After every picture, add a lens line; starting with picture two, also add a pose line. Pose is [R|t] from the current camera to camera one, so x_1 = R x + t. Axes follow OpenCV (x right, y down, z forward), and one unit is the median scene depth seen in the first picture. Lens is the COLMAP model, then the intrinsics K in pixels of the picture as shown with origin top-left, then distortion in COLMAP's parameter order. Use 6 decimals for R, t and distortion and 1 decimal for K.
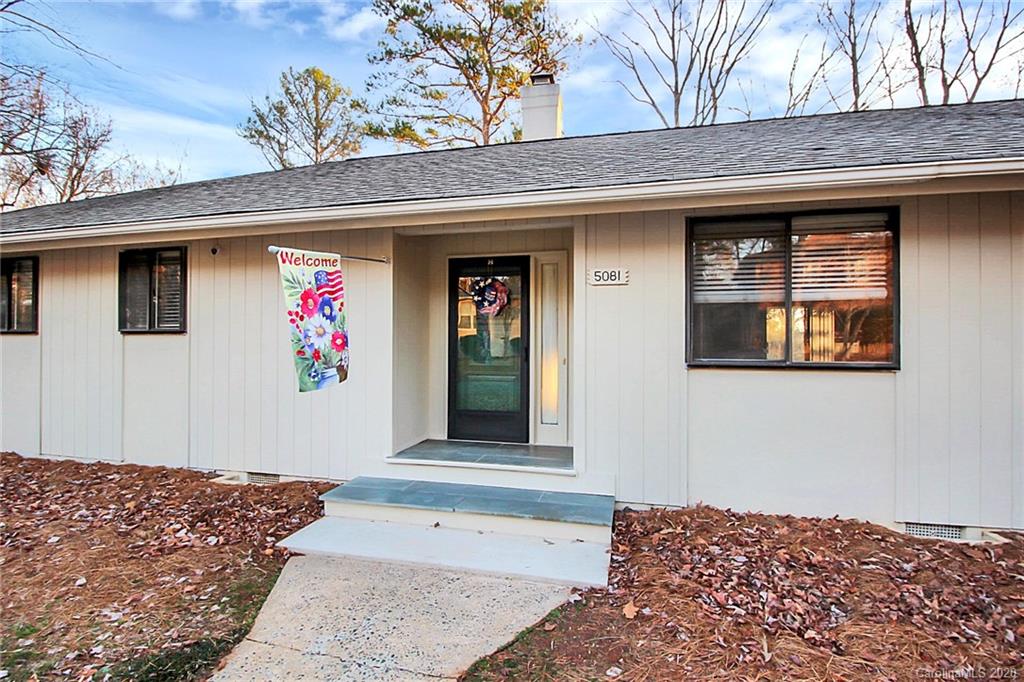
lens RADIAL K [[479.7, 0, 512.0], [0, 479.7, 339.0], [0, 0, 1]] dist [-0.000221, -0.011872]
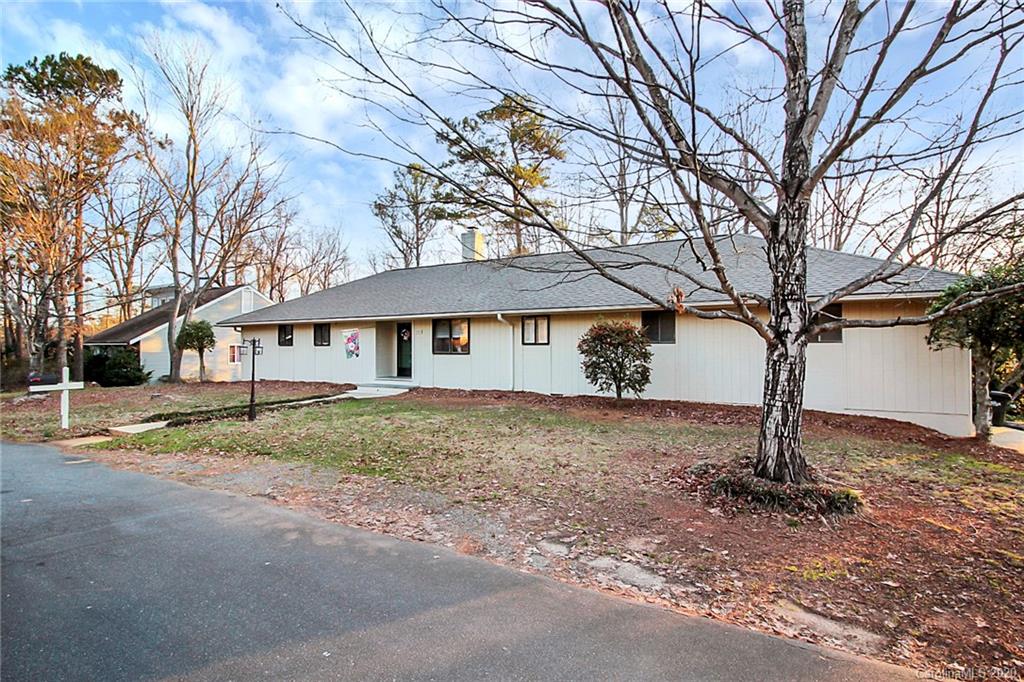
lens RADIAL K [[481.5, 0, 511.3], [0, 481.5, 334.6], [0, 0, 1]] dist [0.002490, -0.013106]
pose [[0.962954, -0.011297, -0.269429, 1.715338], [0.008256, 0.999889, -0.012418, -0.041203], [0.269539, 0.009734, 0.962940, -2.263878]]
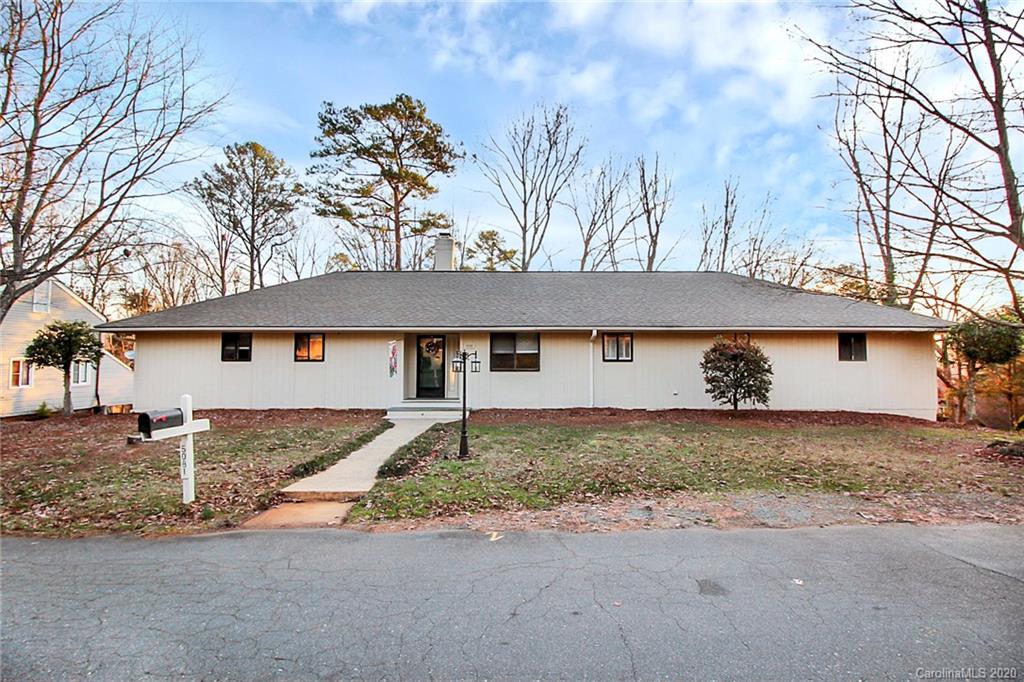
lens RADIAL K [[481.5, 0, 511.3], [0, 481.5, 334.6], [0, 0, 1]] dist [0.002490, -0.013106]
pose [[0.971857, 0.011458, 0.235295, -0.288346], [-0.001245, 0.999052, -0.043512, -0.050203], [-0.235570, 0.041994, 0.970950, -2.167278]]
